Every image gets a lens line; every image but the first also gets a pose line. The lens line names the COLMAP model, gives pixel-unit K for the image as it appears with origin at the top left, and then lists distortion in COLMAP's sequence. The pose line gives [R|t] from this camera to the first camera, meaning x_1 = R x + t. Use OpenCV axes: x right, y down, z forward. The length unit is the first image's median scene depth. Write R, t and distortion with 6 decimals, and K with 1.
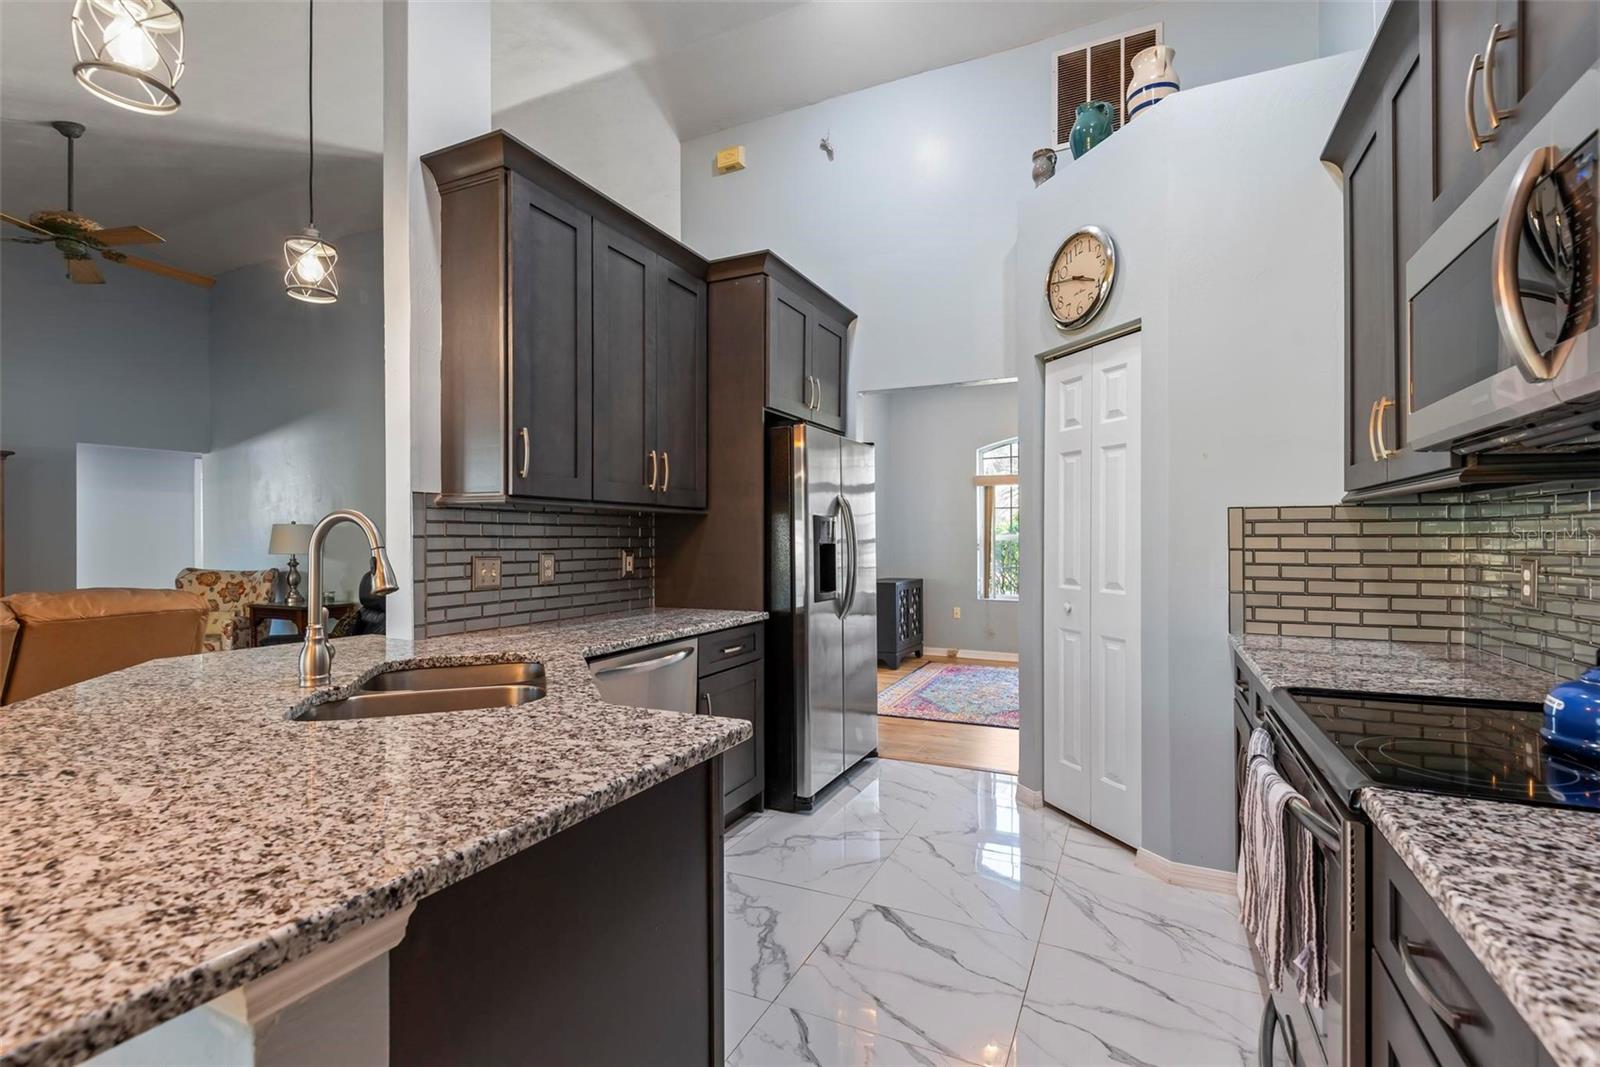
lens RADIAL K [[725.0, 0, 798.6], [0, 725.0, 538.3], [0, 0, 1]] dist [0.026983, -0.018242]
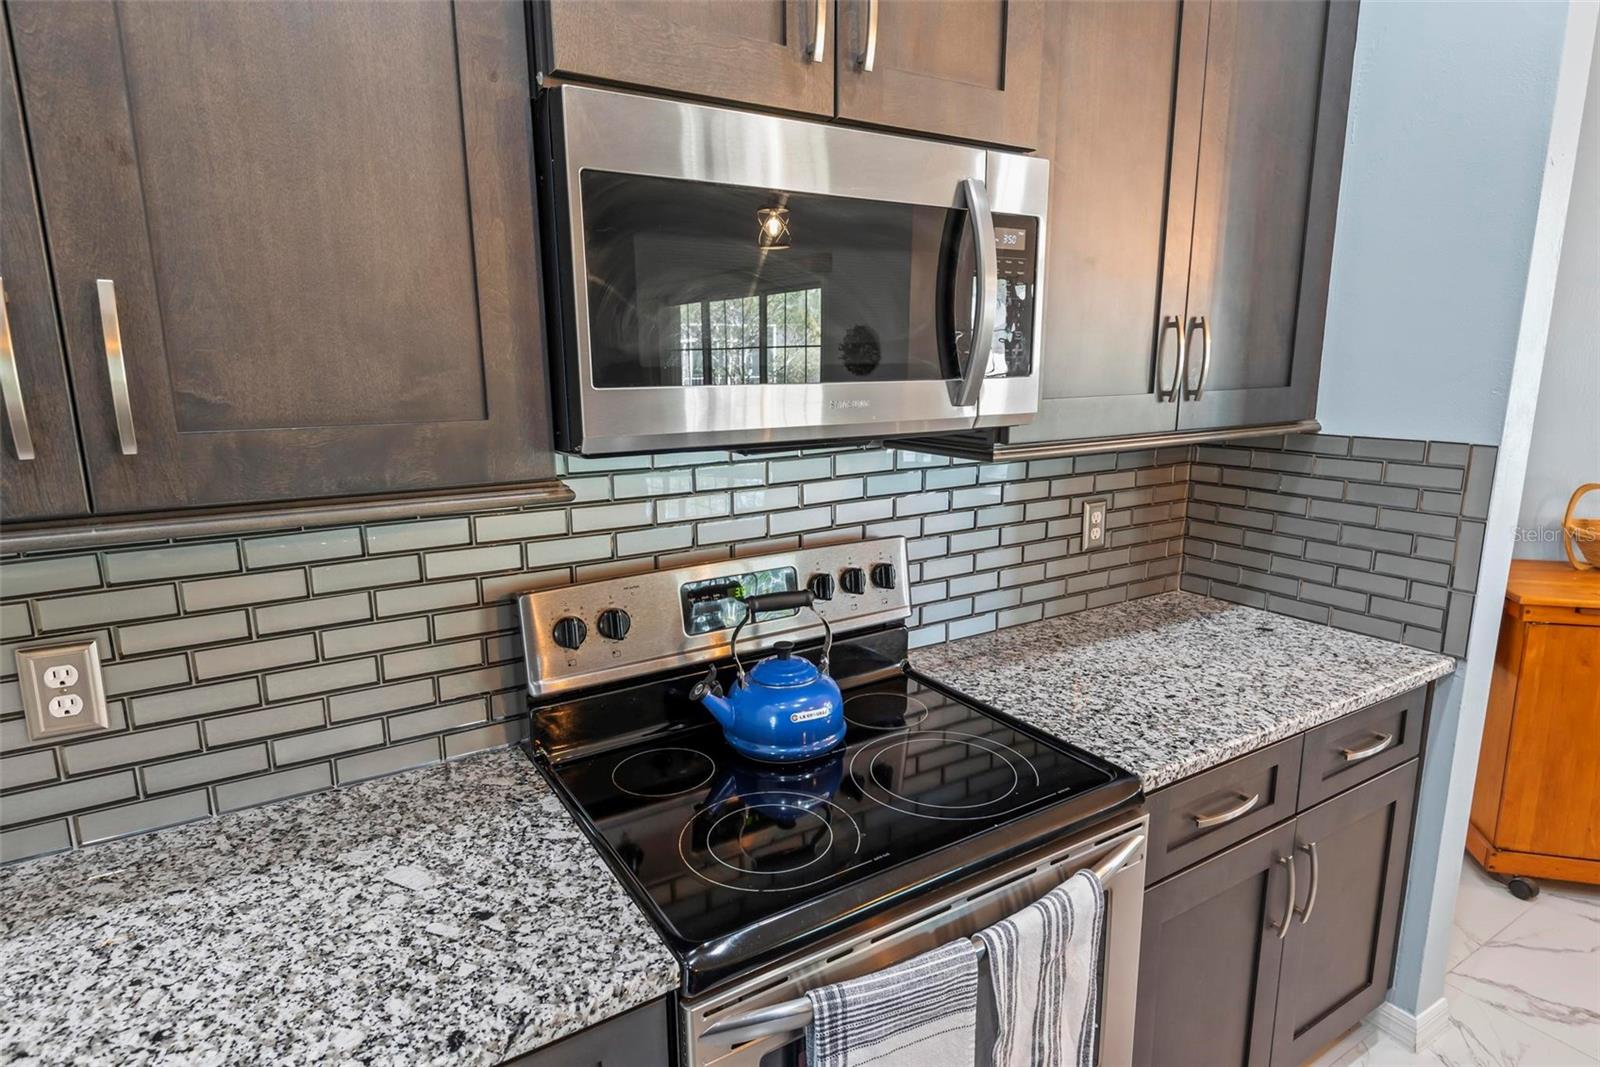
lens RADIAL K [[879.4, 0, 804.3], [0, 879.4, 531.9], [0, 0, 1]] dist [0.014516, -0.005937]
pose [[-0.844098, -0.096040, 0.527518, 0.234752], [0.011916, 0.980225, 0.197527, -0.138231], [-0.536056, 0.173018, -0.826262, 1.045168]]
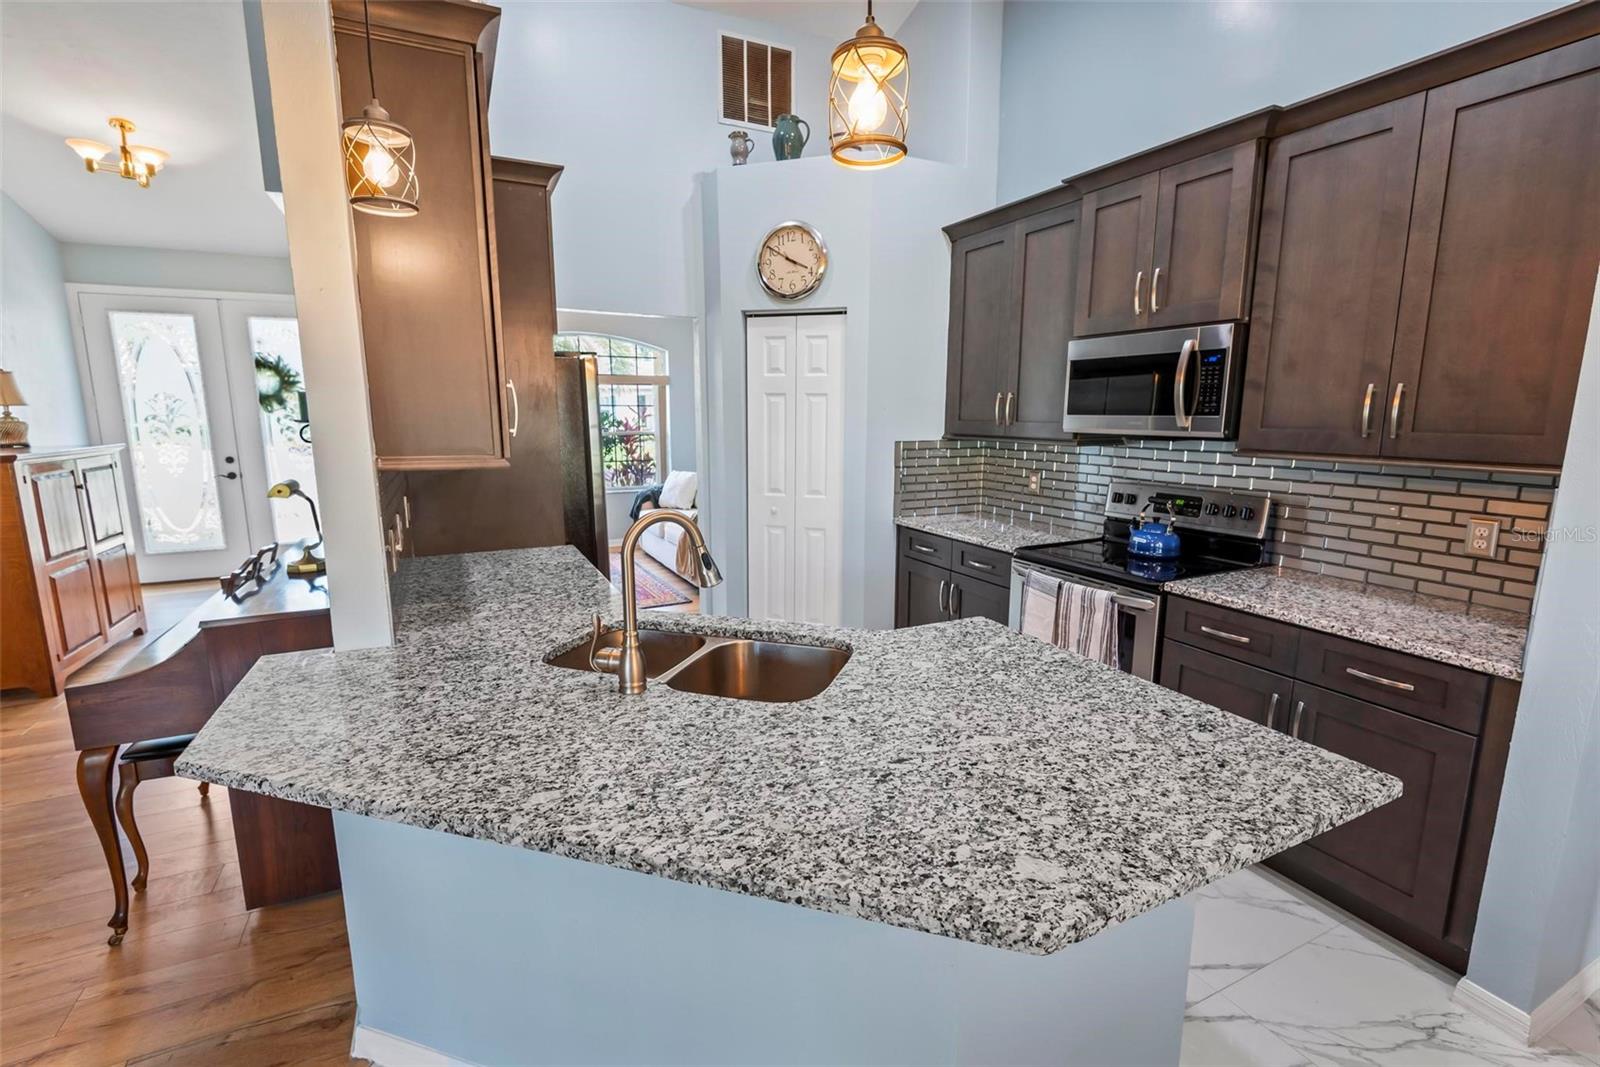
lens RADIAL K [[725.0, 0, 809.5], [0, 725.0, 527.9], [0, 0, 1]] dist [0.026983, -0.018242]
pose [[0.614008, -0.123485, 0.779580, -0.950398], [-0.003926, 0.987196, 0.159463, -0.127770], [-0.789290, -0.100972, 0.605662, 0.193353]]
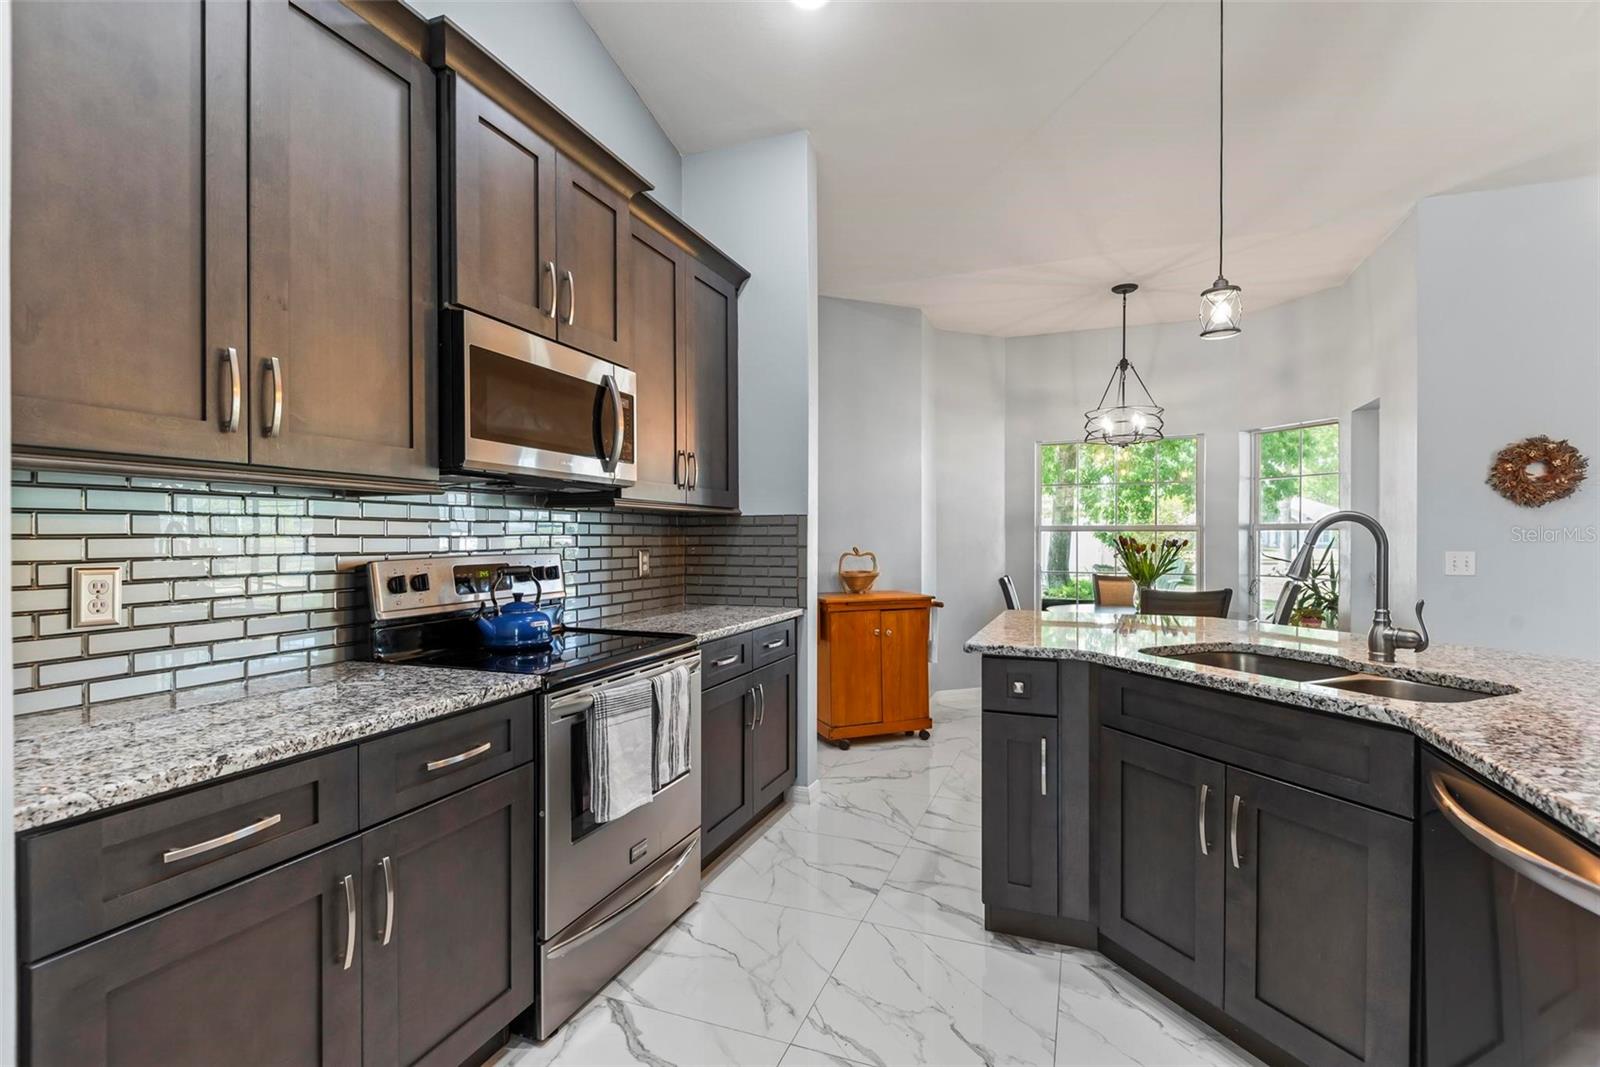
lens RADIAL K [[725.0, 0, 801.6], [0, 725.0, 542.8], [0, 0, 1]] dist [0.026983, -0.018242]
pose [[-0.997531, 0.006069, -0.069971, 0.257264], [0.005502, 0.999950, 0.008294, -0.001347], [0.070017, 0.007888, -0.997515, 1.598115]]
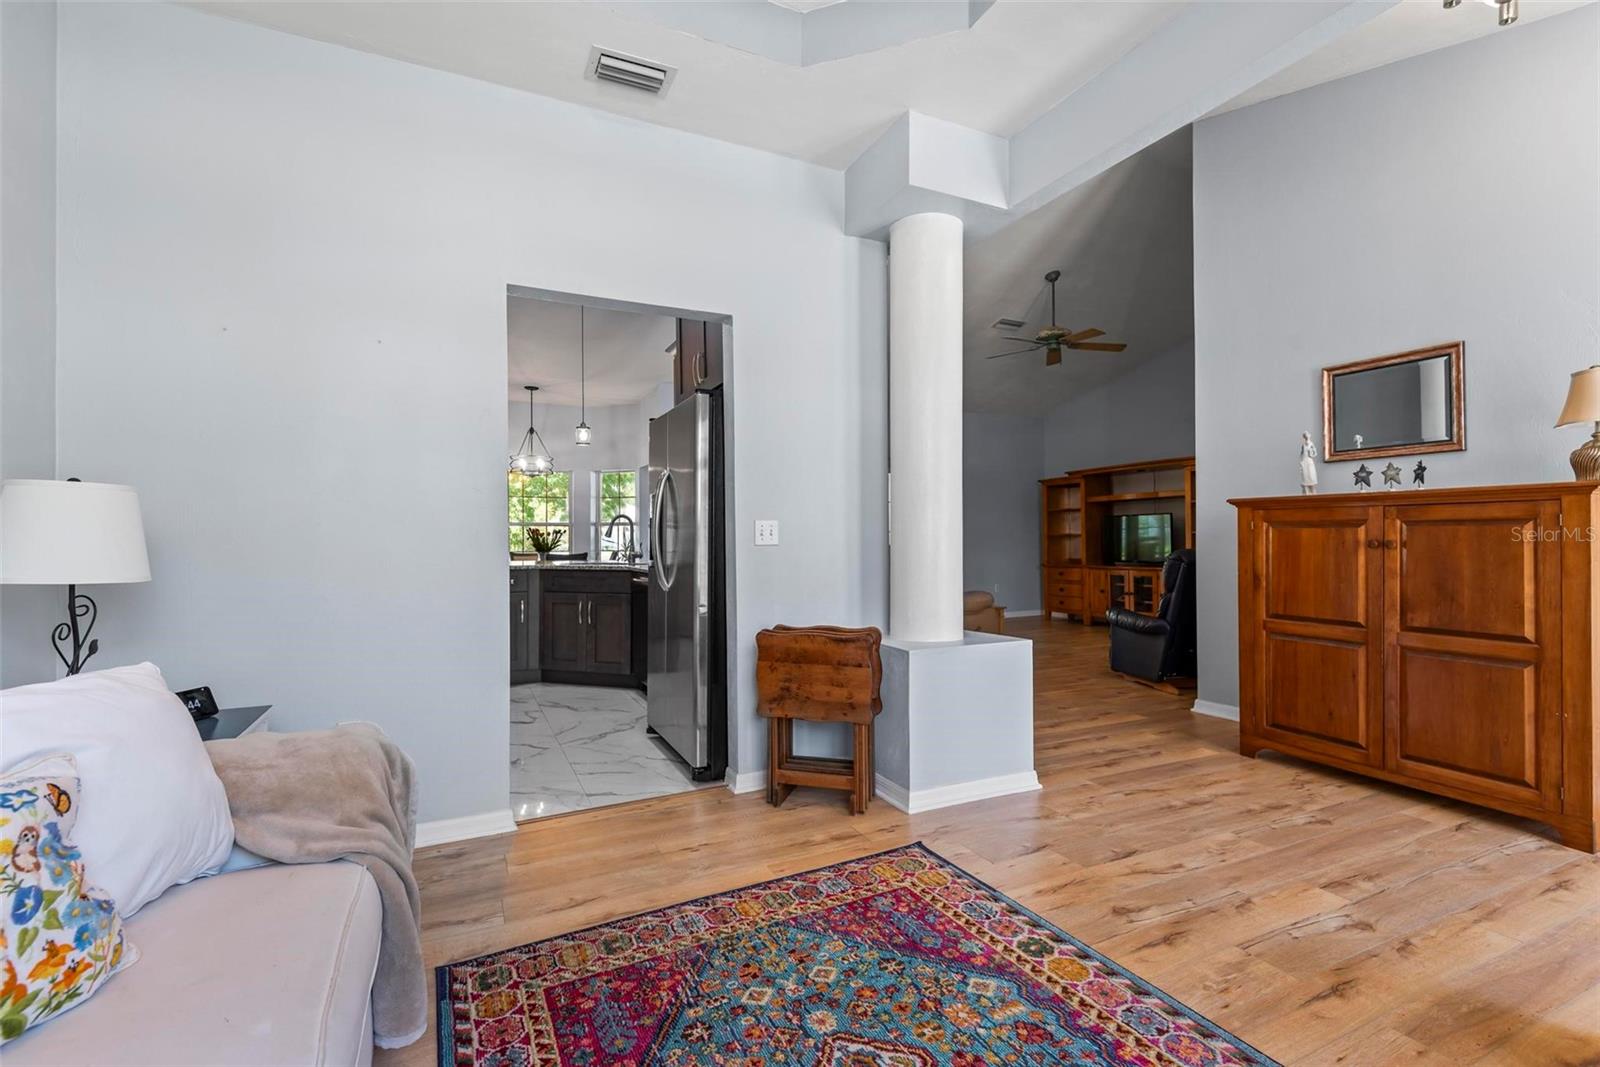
lens RADIAL K [[725.0, 0, 805.5], [0, 725.0, 529.2], [0, 0, 1]] dist [0.026983, -0.018242]
pose [[-0.625225, -0.000828, -0.780444, 1.225018], [0.010115, 0.999907, -0.009164, 0.058927], [0.780379, -0.013624, -0.625159, 2.994478]]
